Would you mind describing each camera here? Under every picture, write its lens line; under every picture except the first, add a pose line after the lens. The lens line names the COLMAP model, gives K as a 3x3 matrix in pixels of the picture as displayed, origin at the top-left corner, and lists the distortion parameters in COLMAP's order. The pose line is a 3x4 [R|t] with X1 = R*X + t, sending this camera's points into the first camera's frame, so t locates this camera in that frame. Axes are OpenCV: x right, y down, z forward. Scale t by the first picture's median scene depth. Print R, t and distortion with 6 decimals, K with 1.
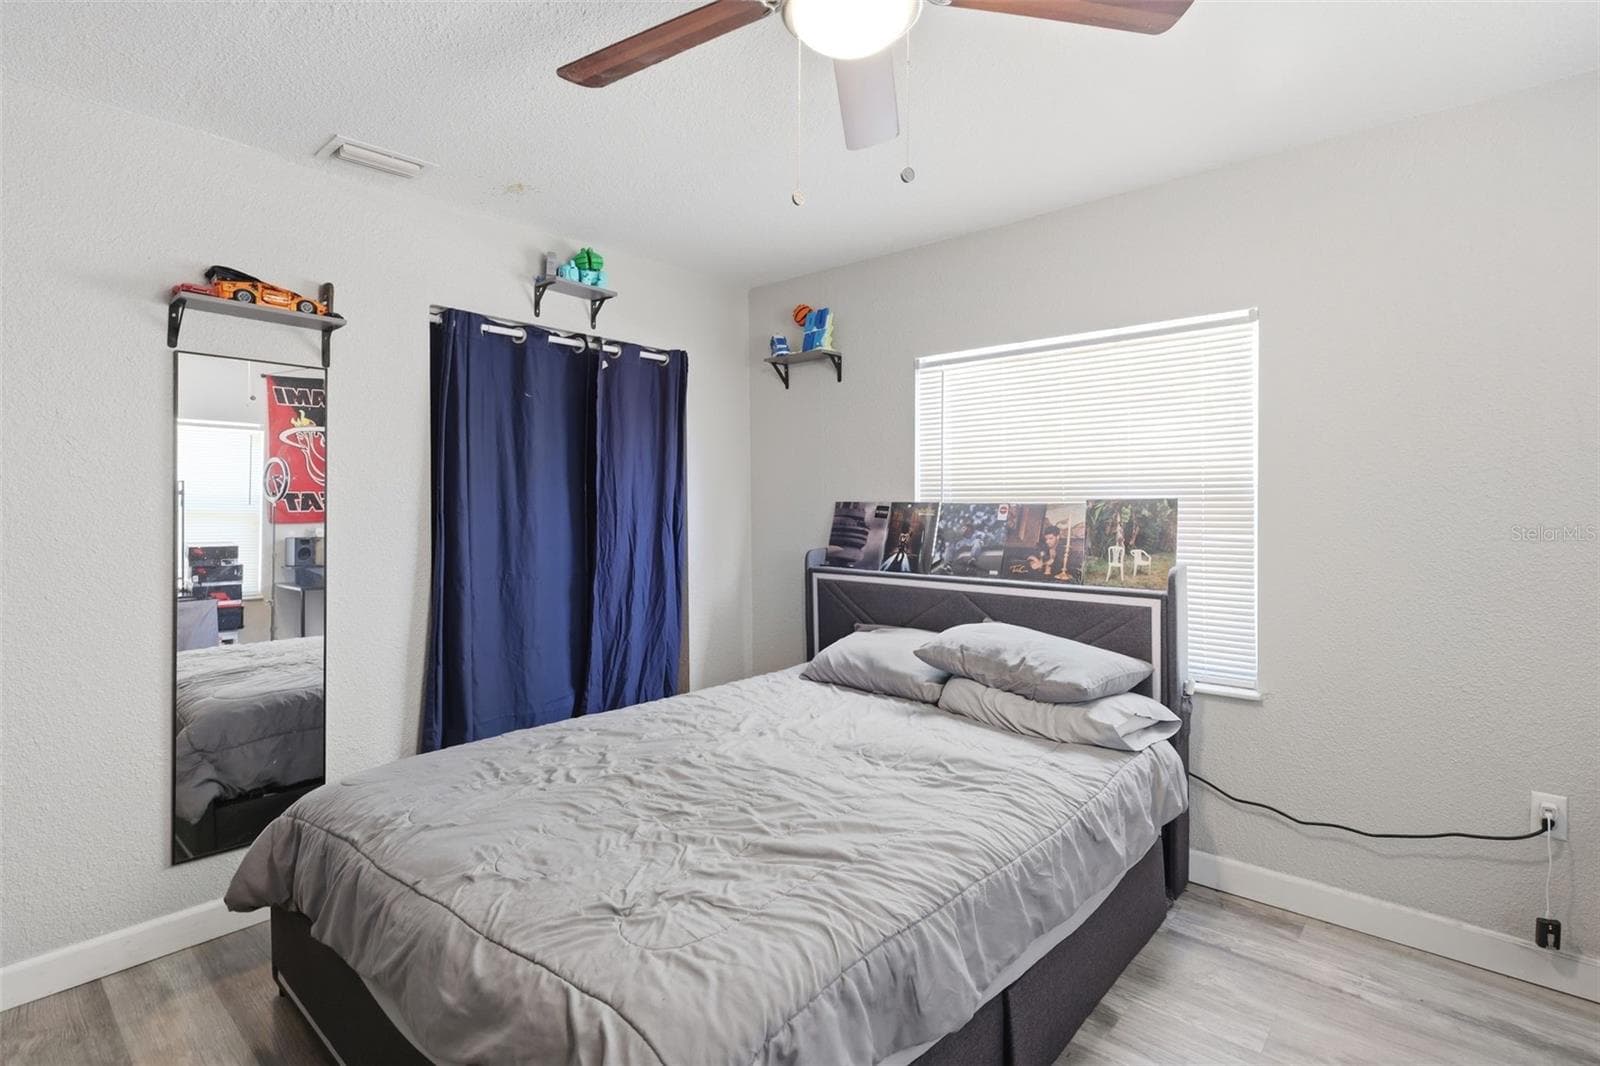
lens RADIAL K [[769.6, 0, 793.7], [0, 769.6, 524.1], [0, 0, 1]] dist [-0.002536, -0.000303]
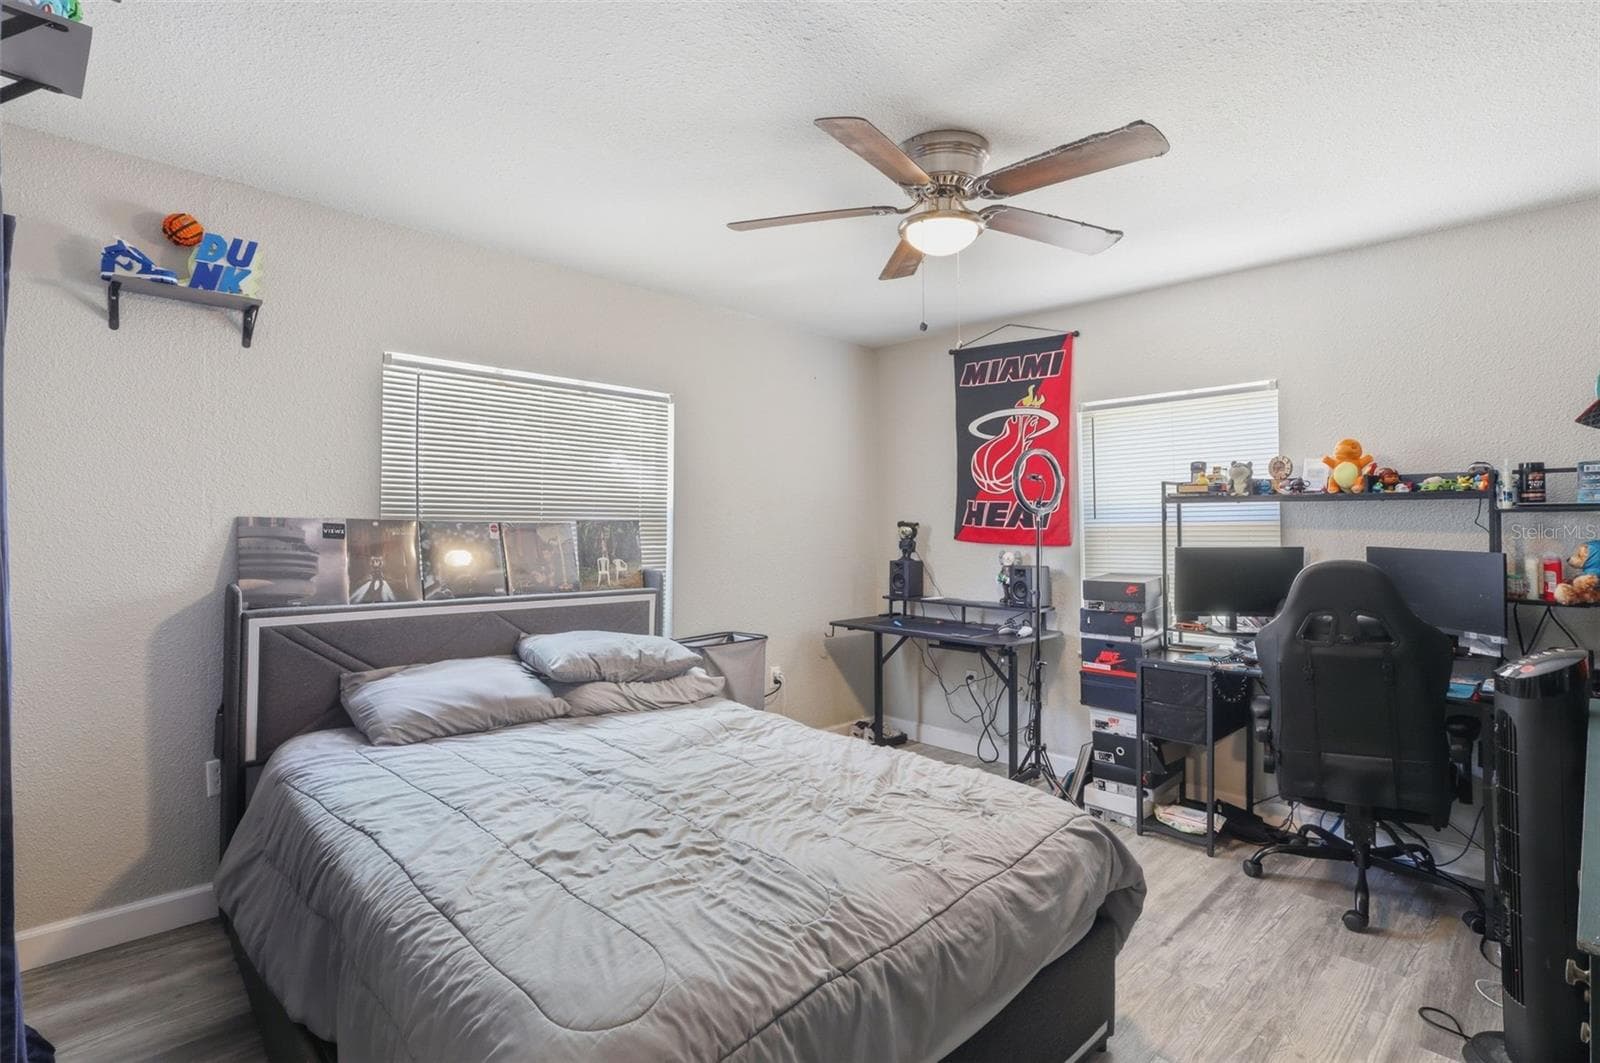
lens RADIAL K [[769.6, 0, 793.5], [0, 769.6, 525.0], [0, 0, 1]] dist [-0.002536, -0.000303]
pose [[0.074125, 0.002683, 0.997245, -0.689845], [0.015607, 0.999871, -0.003850, -0.012555], [-0.997127, 0.015849, 0.074073, 0.507634]]
